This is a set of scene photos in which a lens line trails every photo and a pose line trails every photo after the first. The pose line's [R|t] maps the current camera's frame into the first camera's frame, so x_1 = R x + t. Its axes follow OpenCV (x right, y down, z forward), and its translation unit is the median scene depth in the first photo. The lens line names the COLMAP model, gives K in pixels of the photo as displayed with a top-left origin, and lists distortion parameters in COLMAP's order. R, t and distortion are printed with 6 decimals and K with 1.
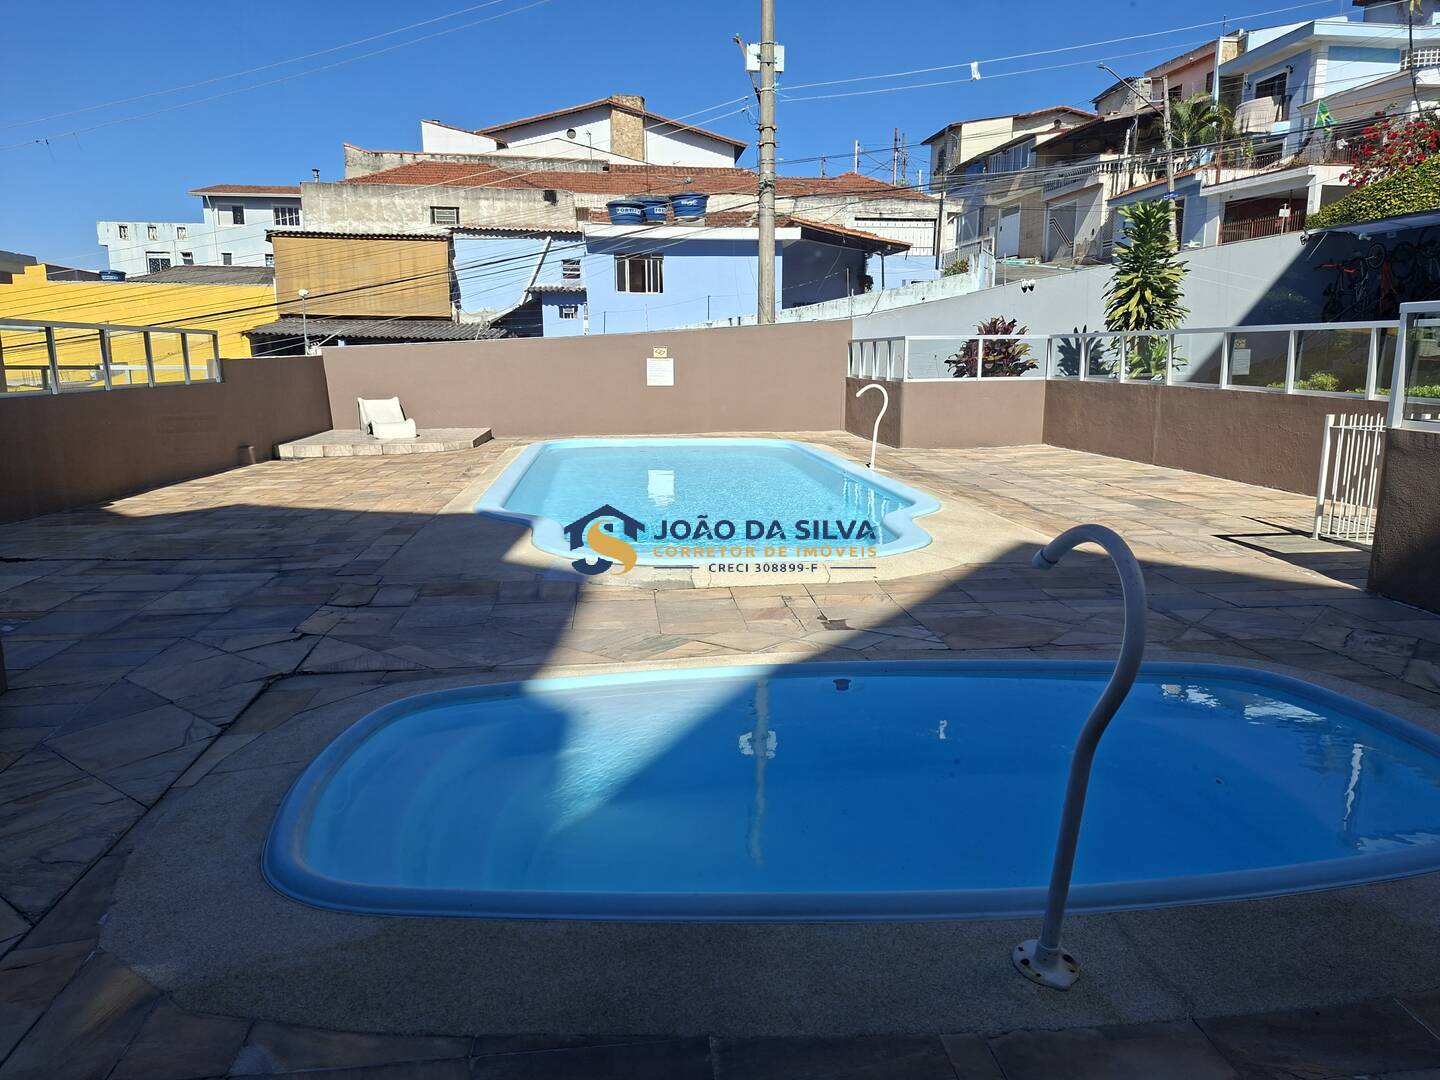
lens RADIAL K [[997.3, 0, 720.0], [0, 997.3, 540.0], [0, 0, 1]] dist [0.056836, -0.054203]
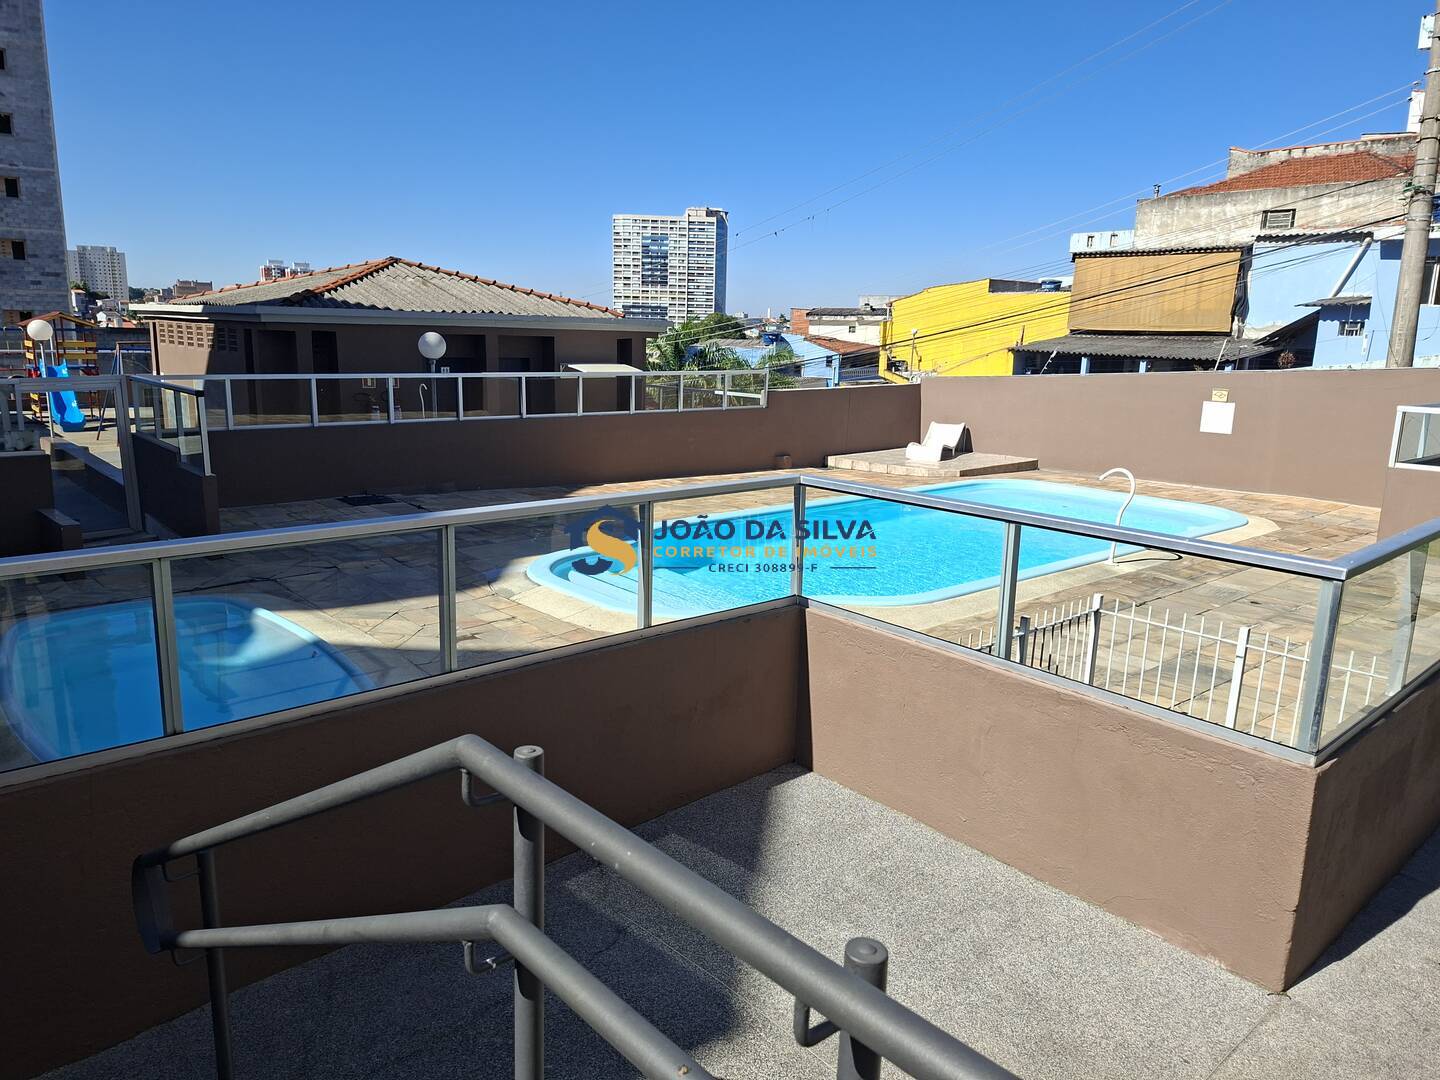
lens RADIAL K [[997.3, 0, 720.0], [0, 997.3, 540.0], [0, 0, 1]] dist [0.056836, -0.054203]
pose [[0.583431, 0.176257, -0.792806, 0.247731], [-0.166475, 0.981393, 0.095674, -0.043478], [0.794918, 0.076163, 0.601918, 0.067177]]
